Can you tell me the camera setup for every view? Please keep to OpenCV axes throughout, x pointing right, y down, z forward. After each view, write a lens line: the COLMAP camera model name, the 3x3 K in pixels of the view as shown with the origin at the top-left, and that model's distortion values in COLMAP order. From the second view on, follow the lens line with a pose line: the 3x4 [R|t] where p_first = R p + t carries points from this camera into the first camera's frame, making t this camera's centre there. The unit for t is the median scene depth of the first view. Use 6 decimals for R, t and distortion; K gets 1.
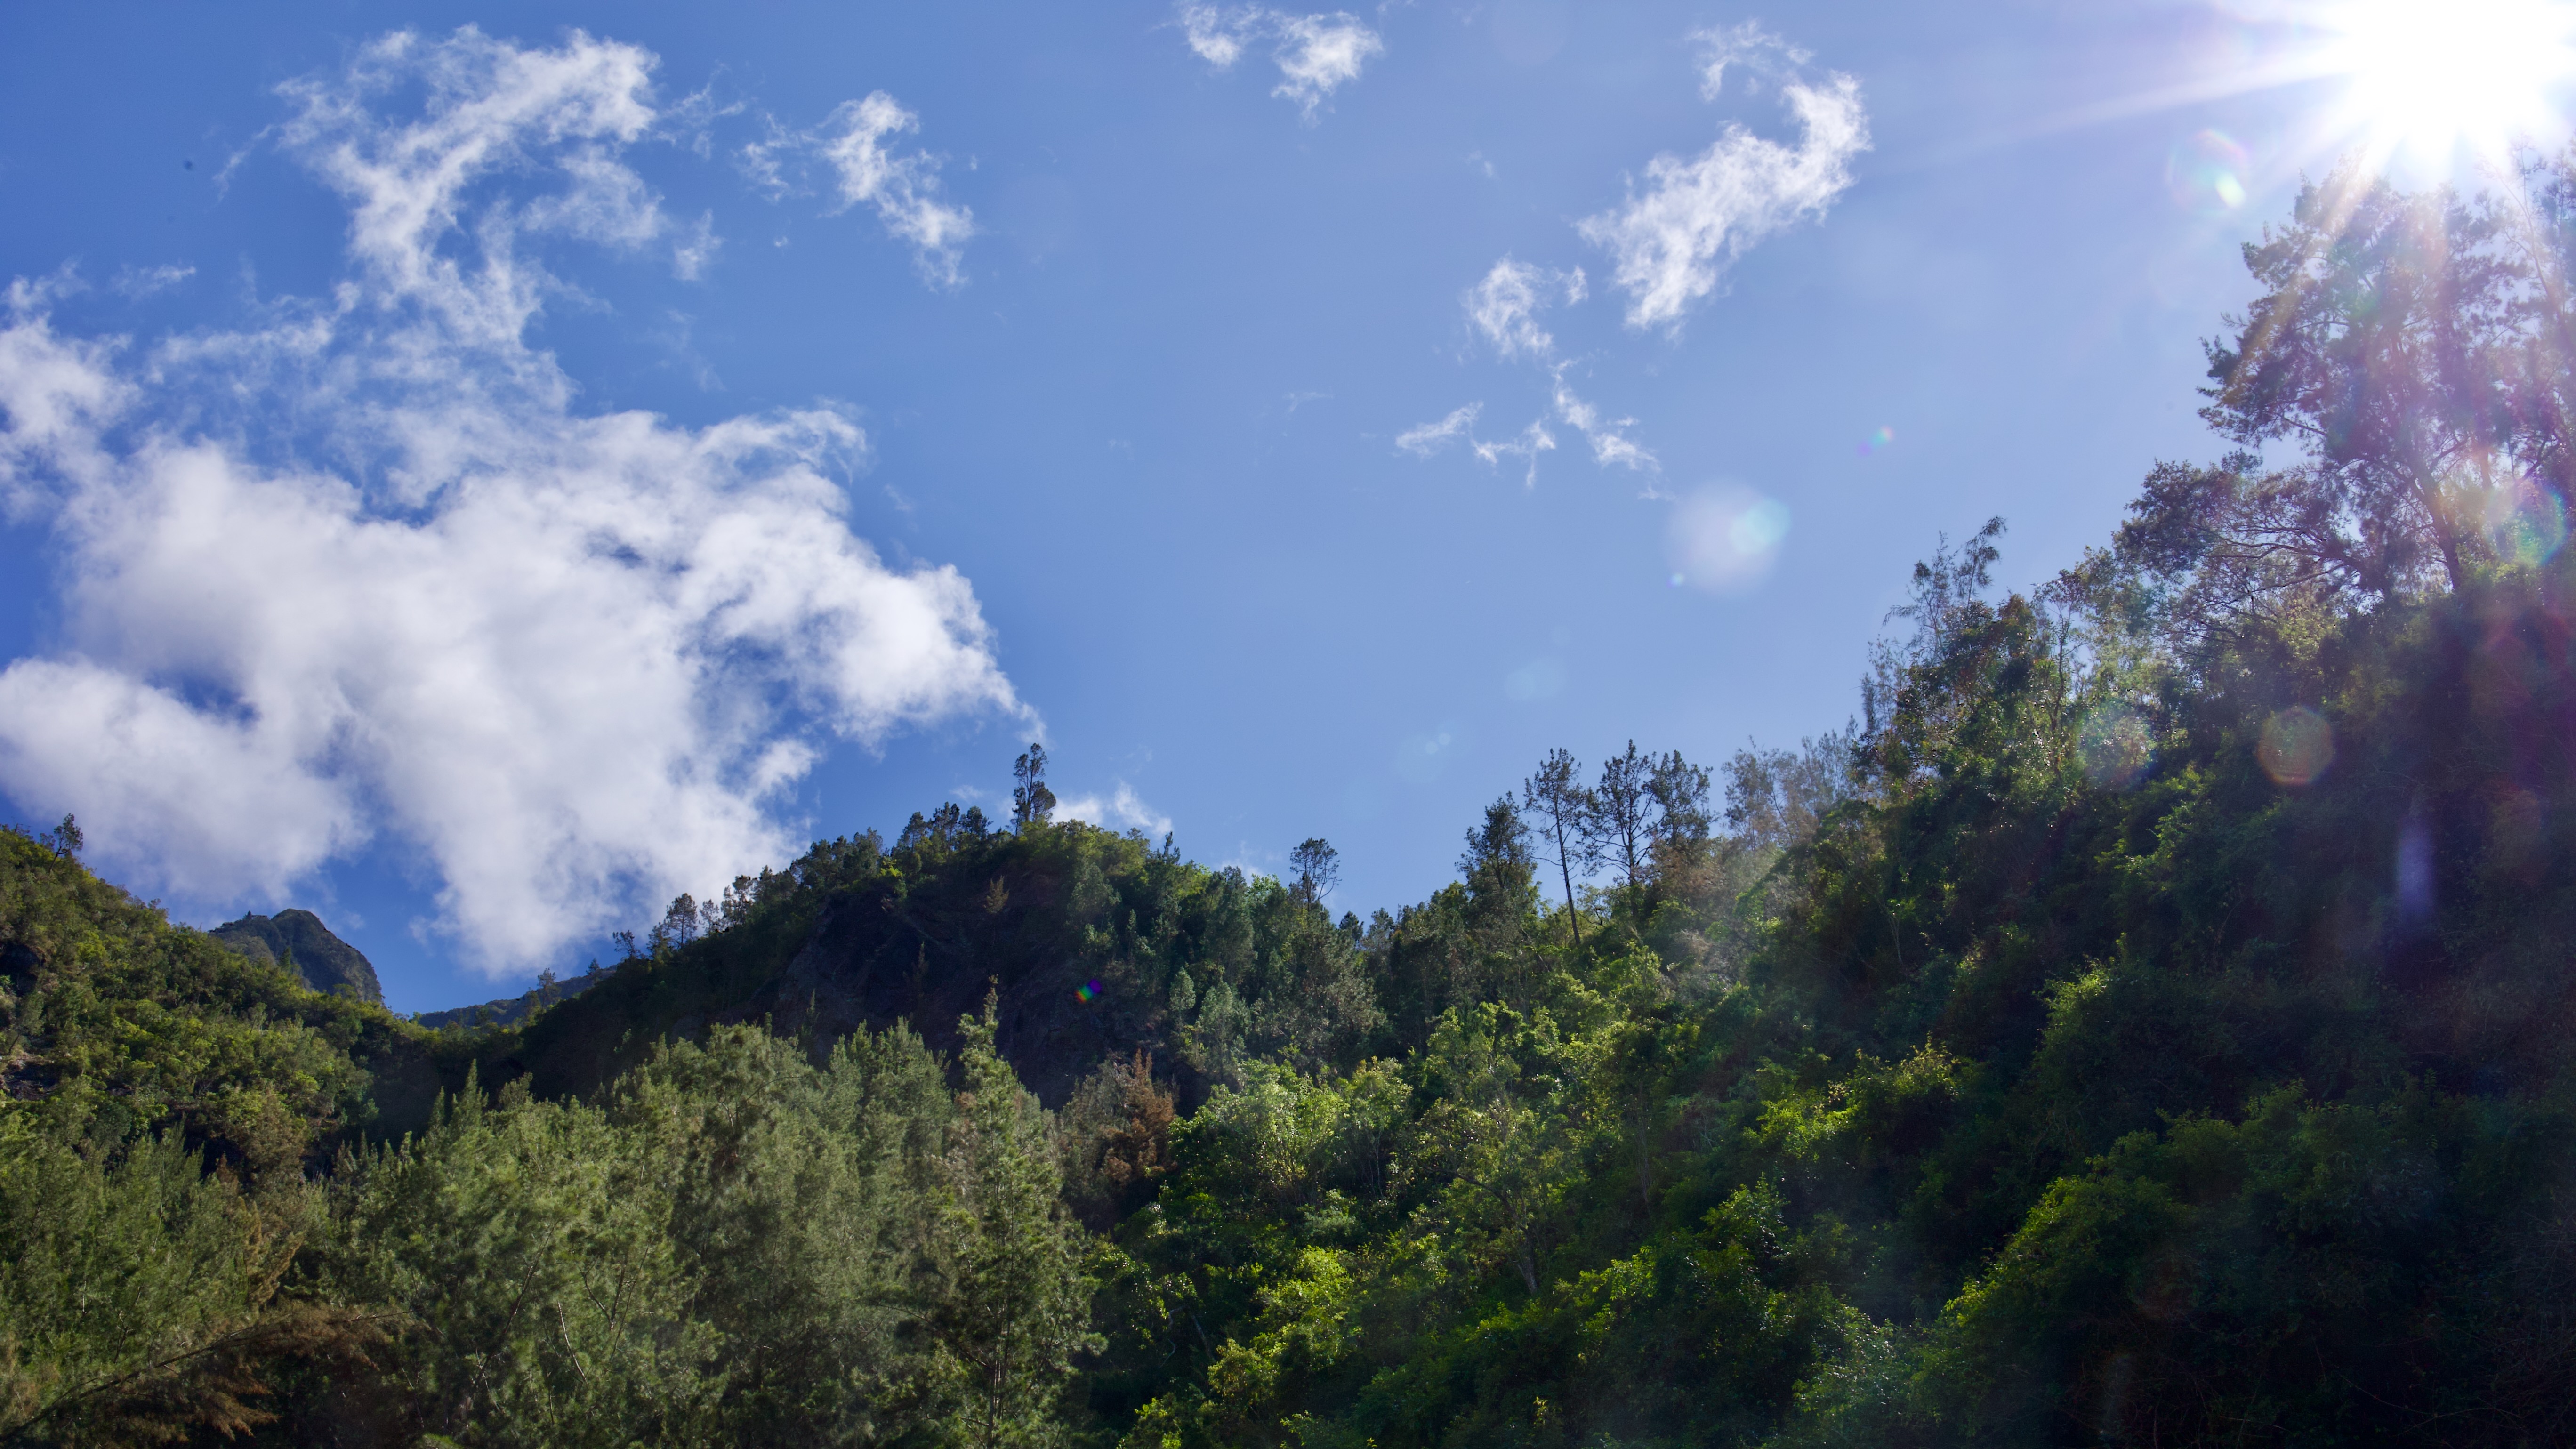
lens RADIAL K [[2295.9, 0, 1288.3], [0, 2295.9, 841.3], [0, 0, 1]] dist [-0.094925, 0.092631]
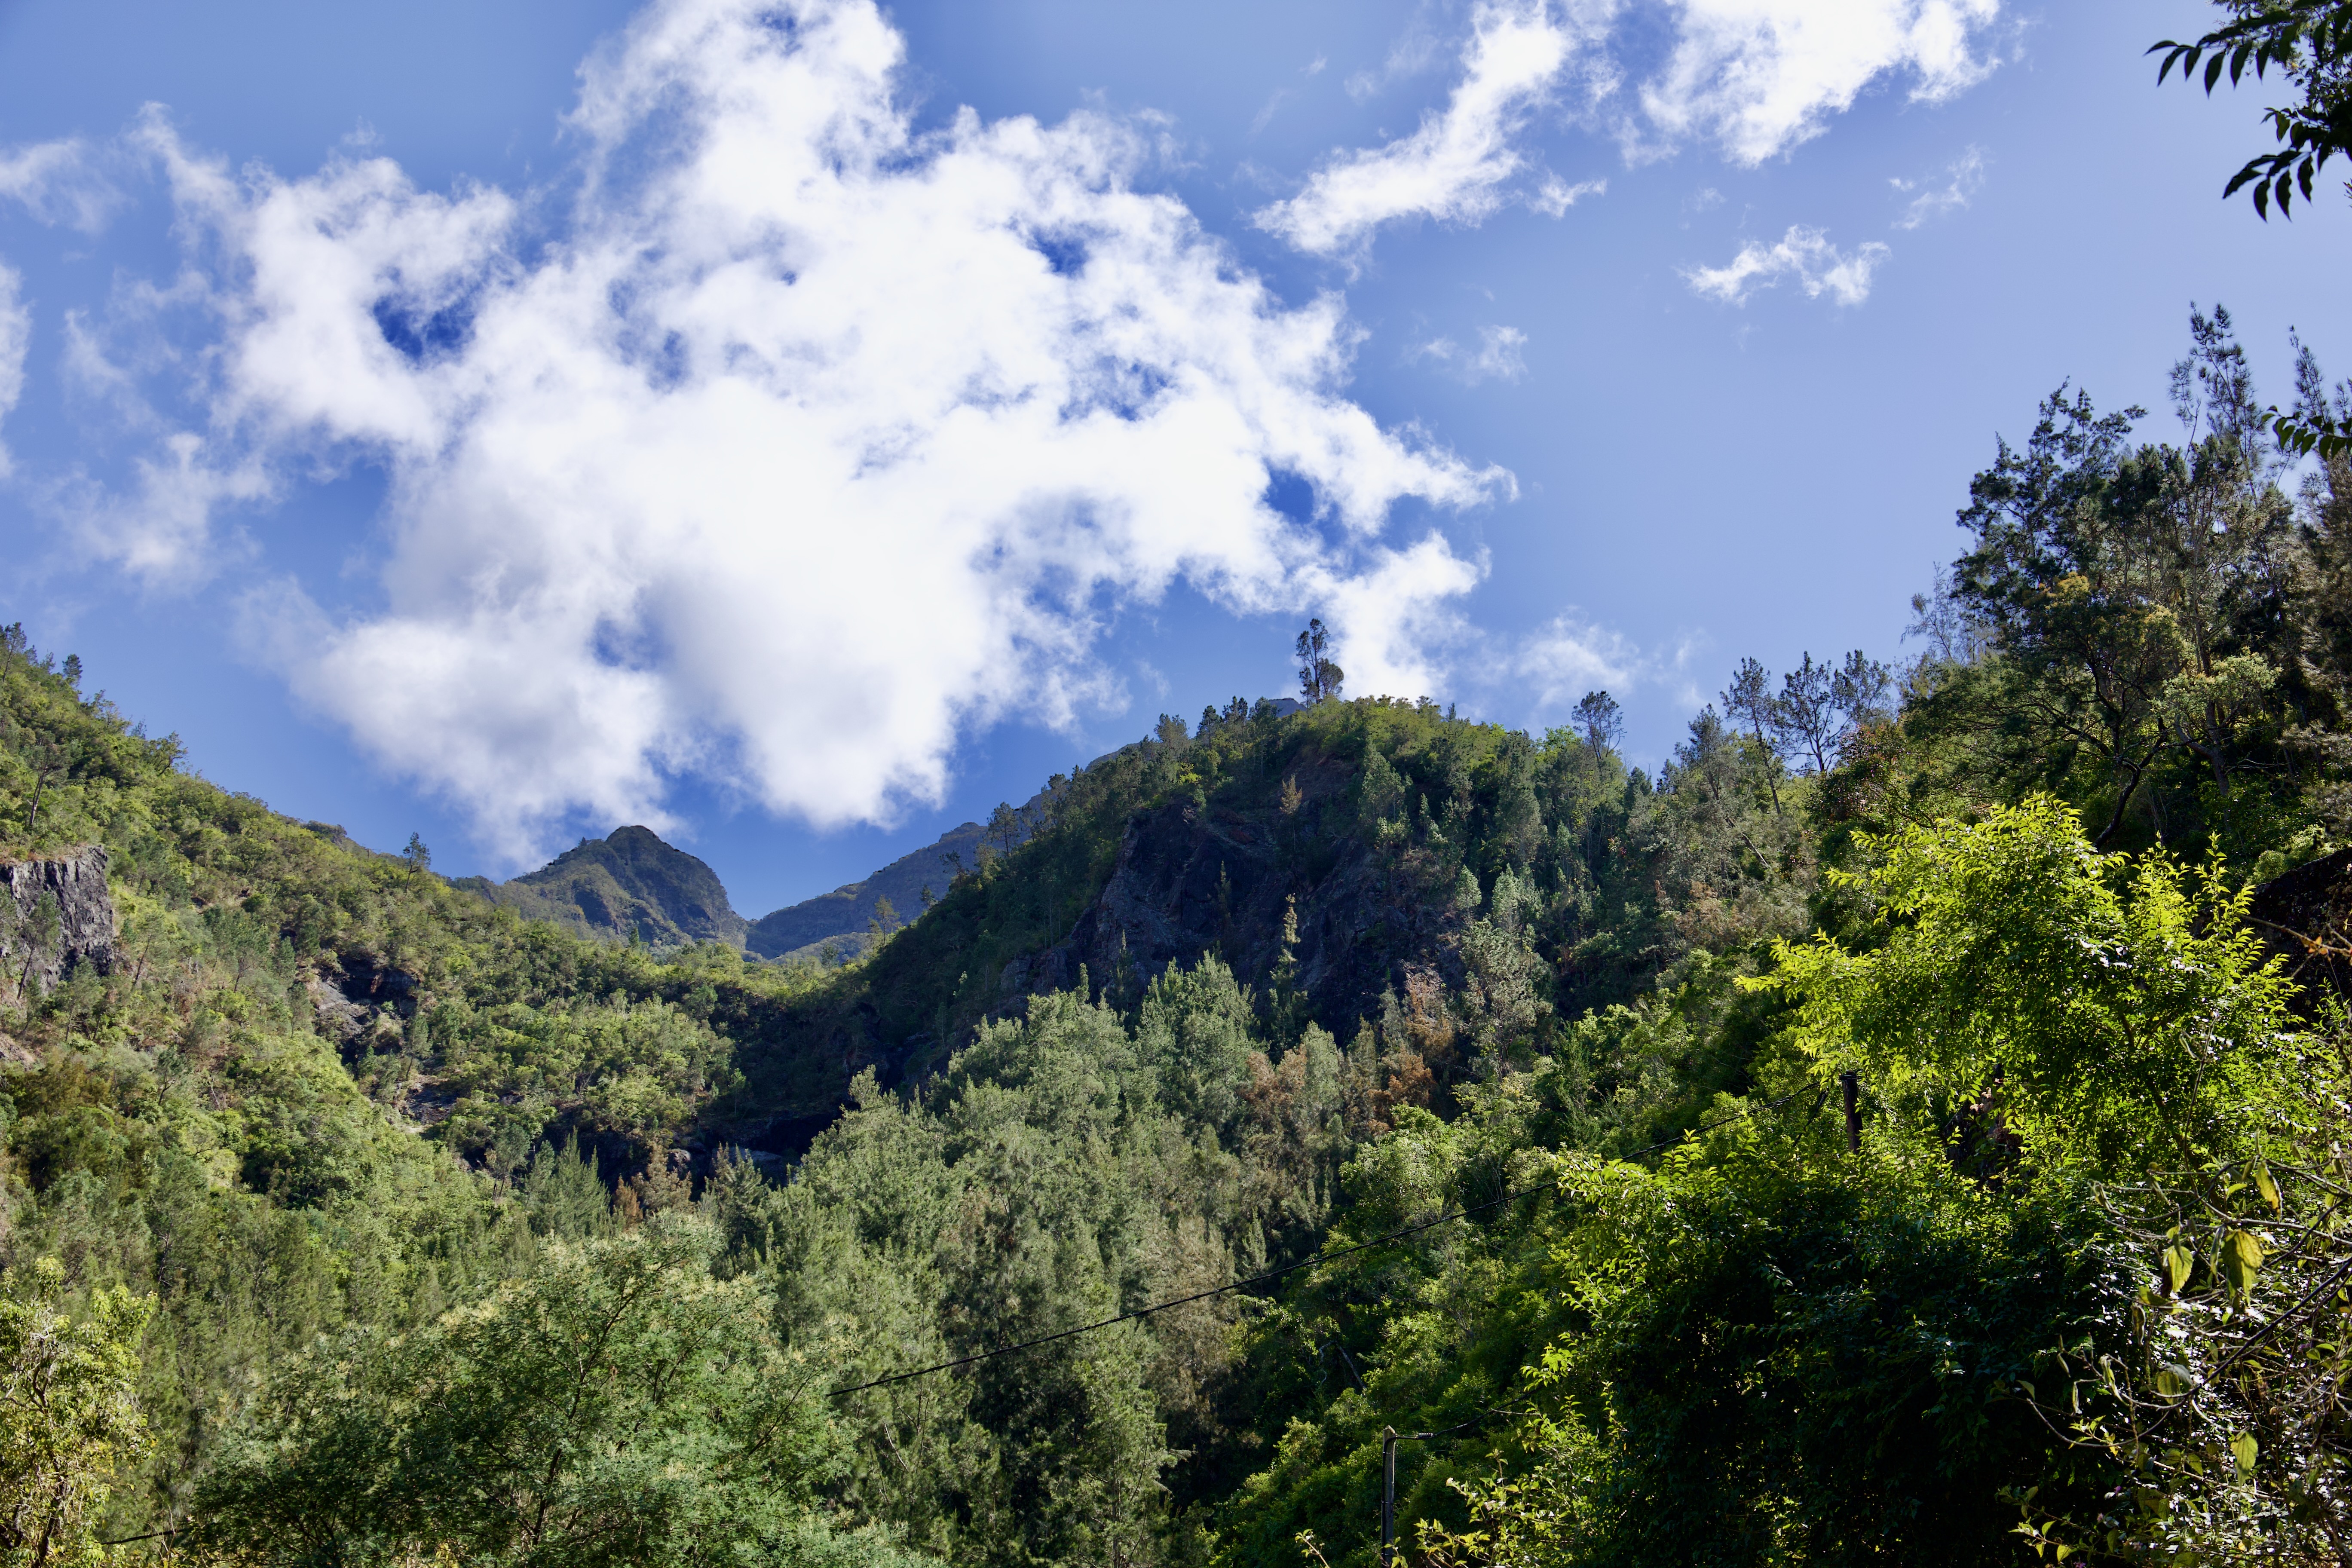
lens RADIAL K [[2534.5, 0, 1176.0], [0, 2534.5, 784.0], [0, 0, 1]] dist [-0.012120, 0.003267]
pose [[0.968036, -0.152601, -0.199047, 0.043091], [0.165760, 0.984841, 0.051111, -0.043109], [0.188230, -0.082471, 0.978656, -0.092760]]
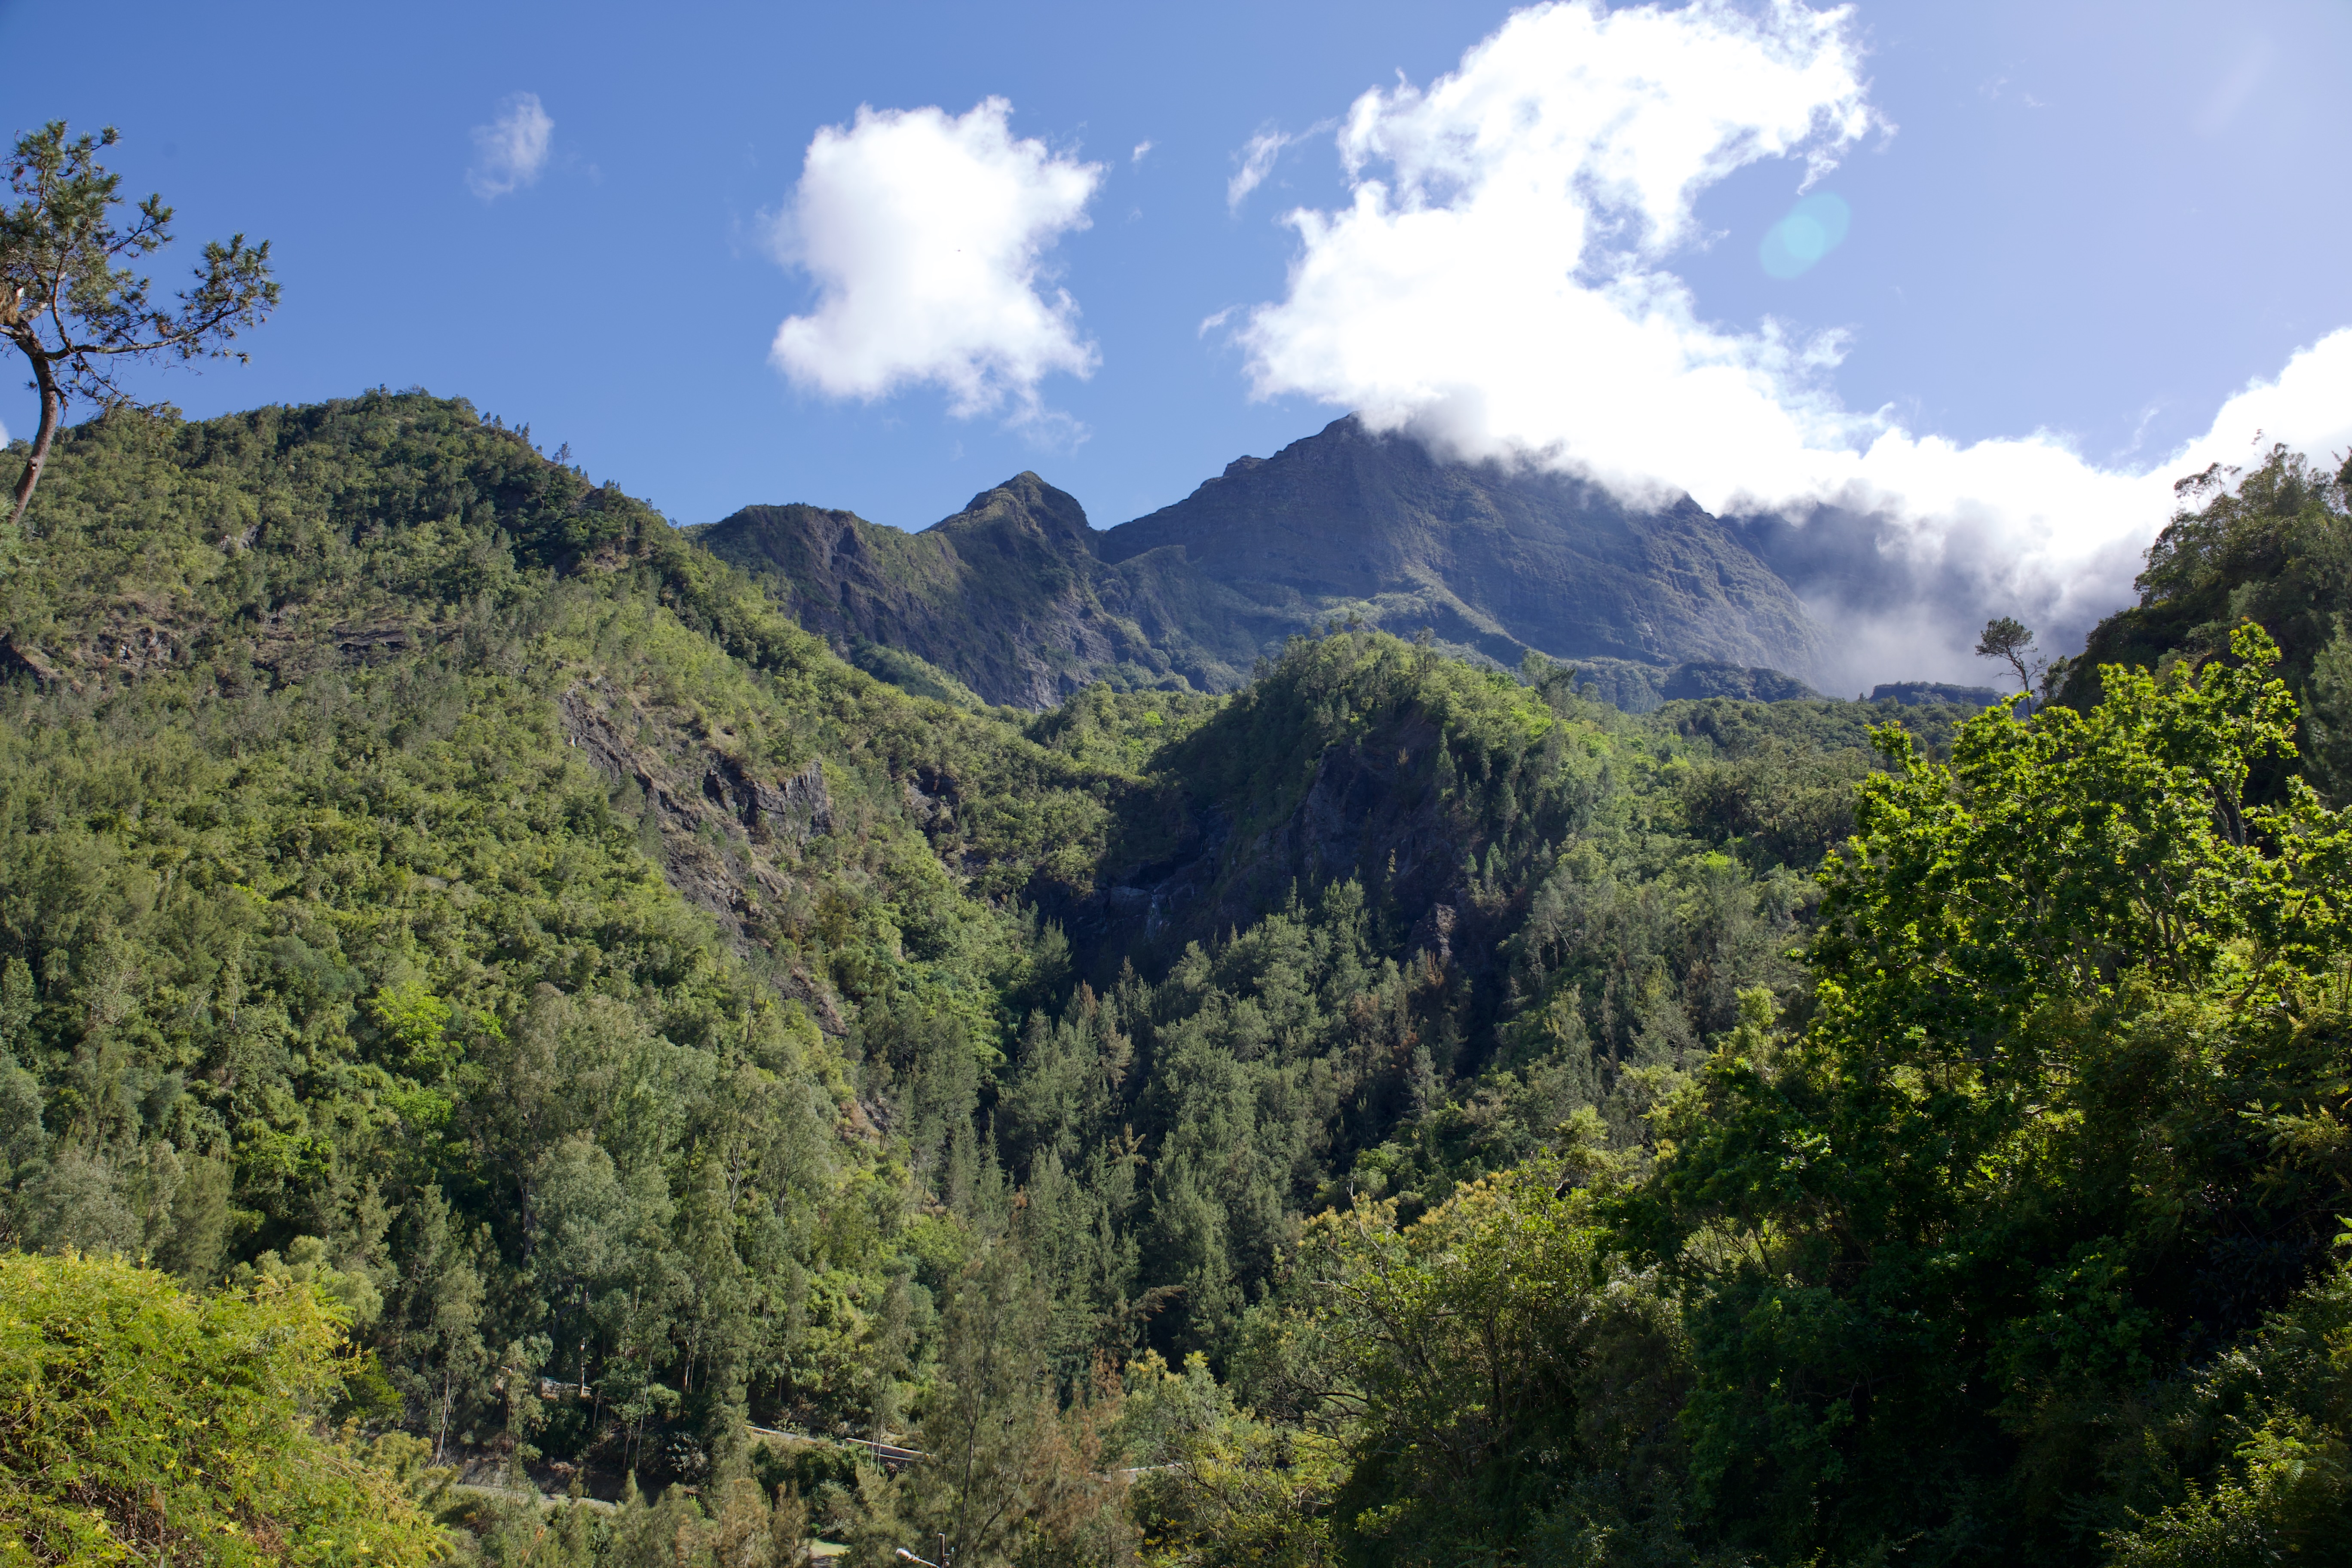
lens RADIAL K [[1724.5, 0, 1176.0], [0, 1724.5, 784.0], [0, 0, 1]] dist [-0.157819, 0.066825]
pose [[0.936090, -0.086466, -0.340968, 0.176029], [0.174628, 0.955667, 0.237076, -0.304885], [0.305353, -0.281467, 0.909690, -0.385389]]
